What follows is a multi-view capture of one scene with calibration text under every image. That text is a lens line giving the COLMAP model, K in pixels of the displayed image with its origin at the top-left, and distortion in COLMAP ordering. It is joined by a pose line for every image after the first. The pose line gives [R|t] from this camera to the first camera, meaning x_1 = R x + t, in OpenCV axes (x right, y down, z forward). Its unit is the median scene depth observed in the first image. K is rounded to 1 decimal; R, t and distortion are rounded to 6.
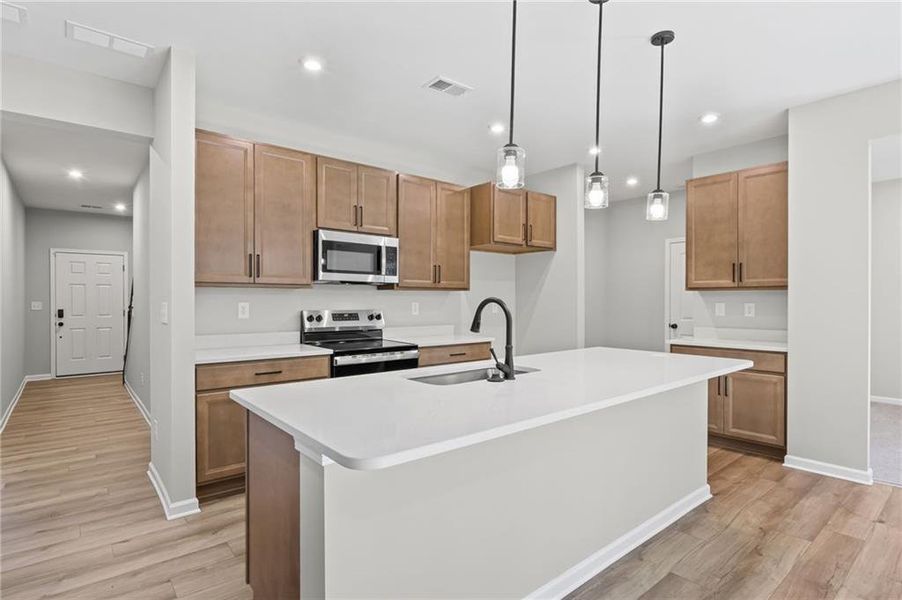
lens RADIAL K [[458.2, 0, 451.3], [0, 458.2, 301.9], [0, 0, 1]] dist [-0.003107, -0.000506]
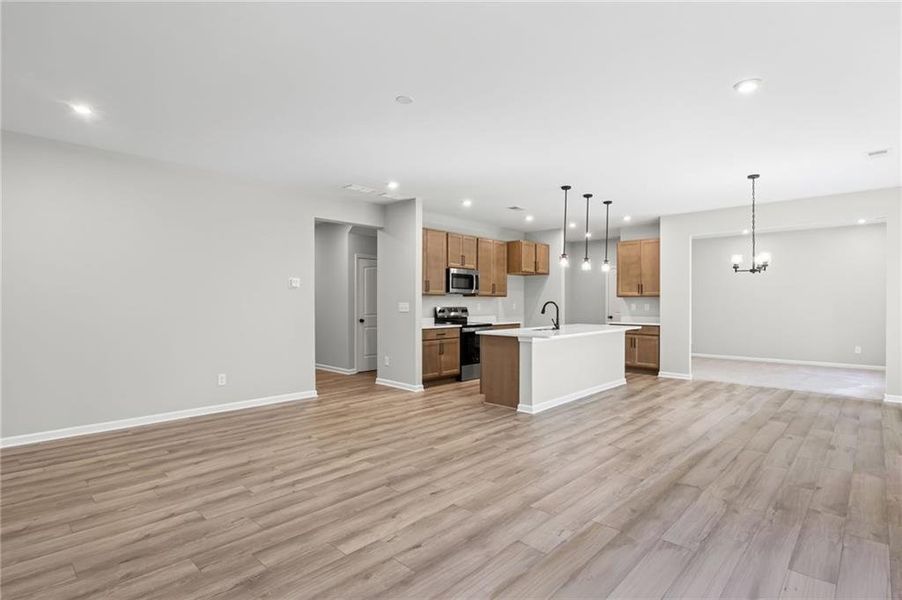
lens RADIAL K [[449.3, 0, 451.0], [0, 449.3, 300.0], [0, 0, 1]] dist [-0.001148, 0.000373]
pose [[0.993199, 0.001892, 0.116413, -0.508742], [-0.000985, 0.999969, -0.007847, 0.003435], [-0.116424, 0.007679, 0.993170, -1.011212]]
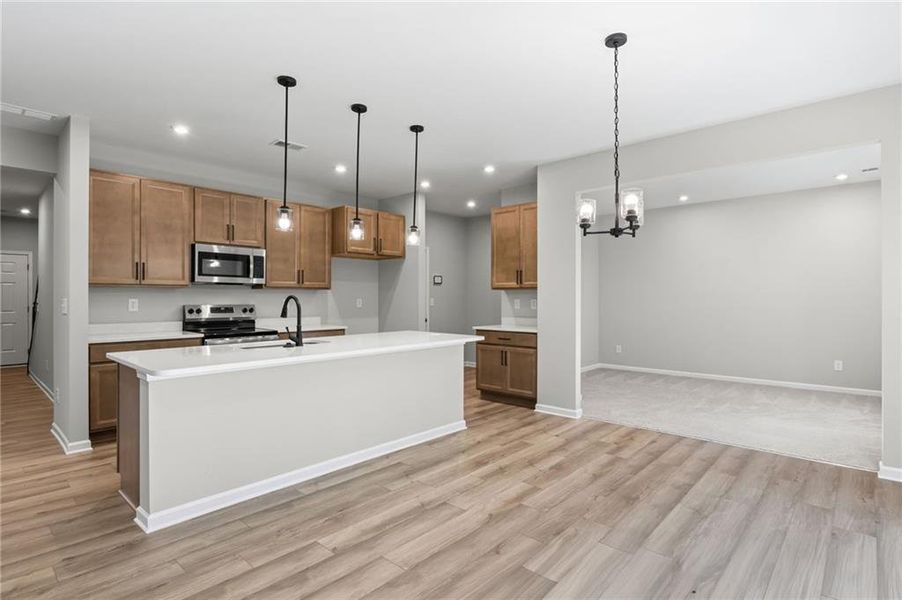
lens RADIAL K [[453.4, 0, 449.0], [0, 453.4, 296.3], [0, 0, 1]] dist [-0.003097, -0.000793]
pose [[0.991330, 0.000267, 0.131396, 0.254792], [0.000522, 0.999982, -0.005973, 0.002286], [-0.131395, 0.005990, 0.991312, -0.374321]]
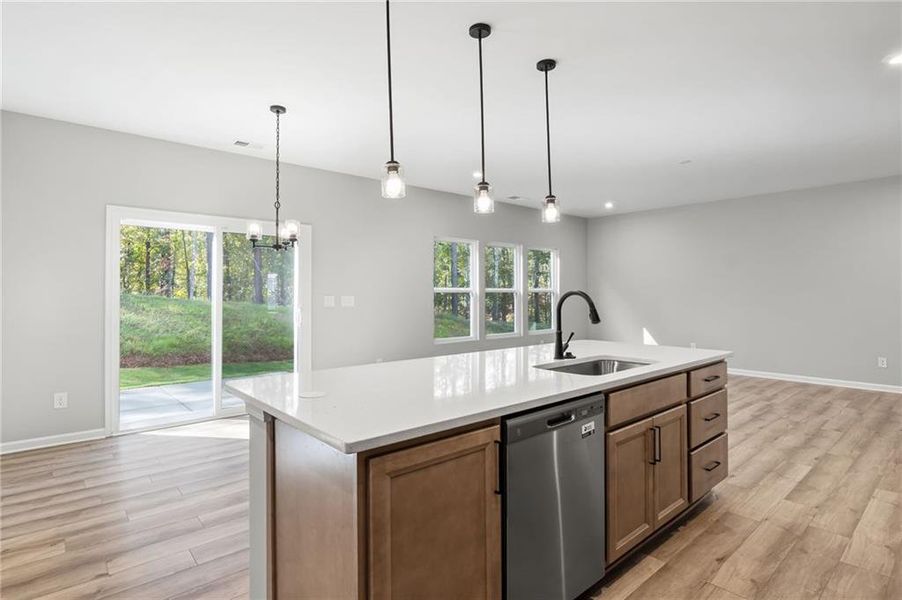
lens RADIAL K [[449.3, 0, 451.0], [0, 449.3, 300.0], [0, 0, 1]] dist [-0.001148, 0.000373]
pose [[-0.999660, 0.001637, -0.026031, 0.257145], [0.001375, 0.999948, 0.010088, 0.002522], [0.026047, 0.010049, -0.999610, 1.254994]]
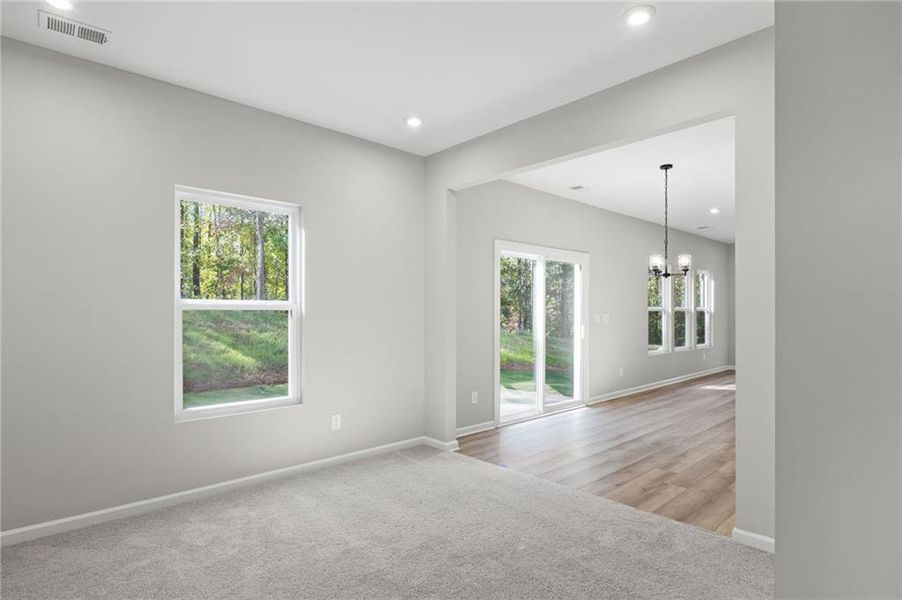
lens RADIAL K [[464.7, 0, 463.5], [0, 464.7, 313.7], [0, 0, 1]] dist [-0.001547, -0.000096]
pose [[-0.997634, -0.002631, -0.068704, 1.245681], [-0.002799, 0.999993, 0.002350, 0.002626], [0.068697, 0.002537, -0.997634, 1.517598]]
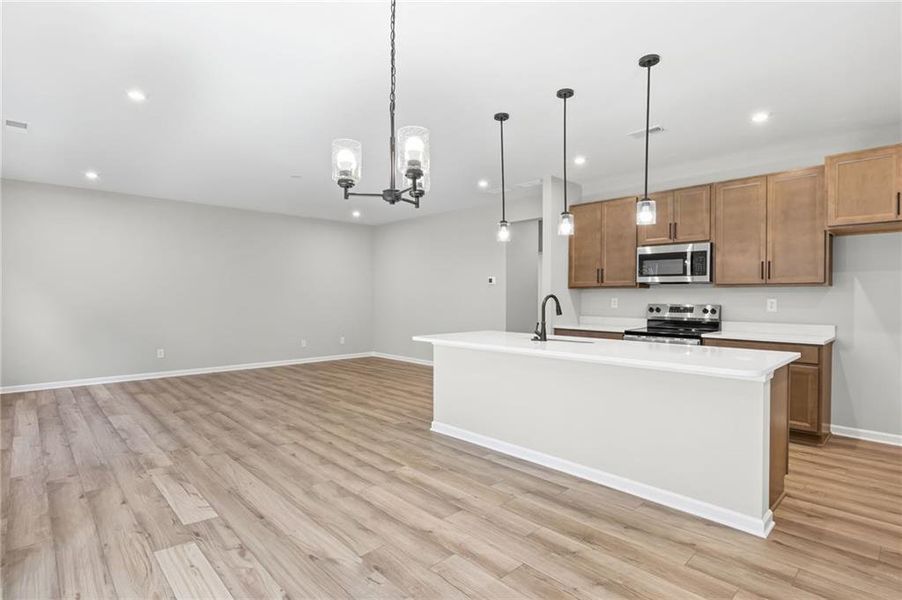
lens RADIAL K [[453.4, 0, 449.0], [0, 453.4, 296.3], [0, 0, 1]] dist [-0.003097, -0.000793]
pose [[0.059799, -0.002642, -0.998207, 1.072332], [-0.005779, 0.999979, -0.002993, 0.003338], [0.998194, 0.005947, 0.059783, 0.314476]]
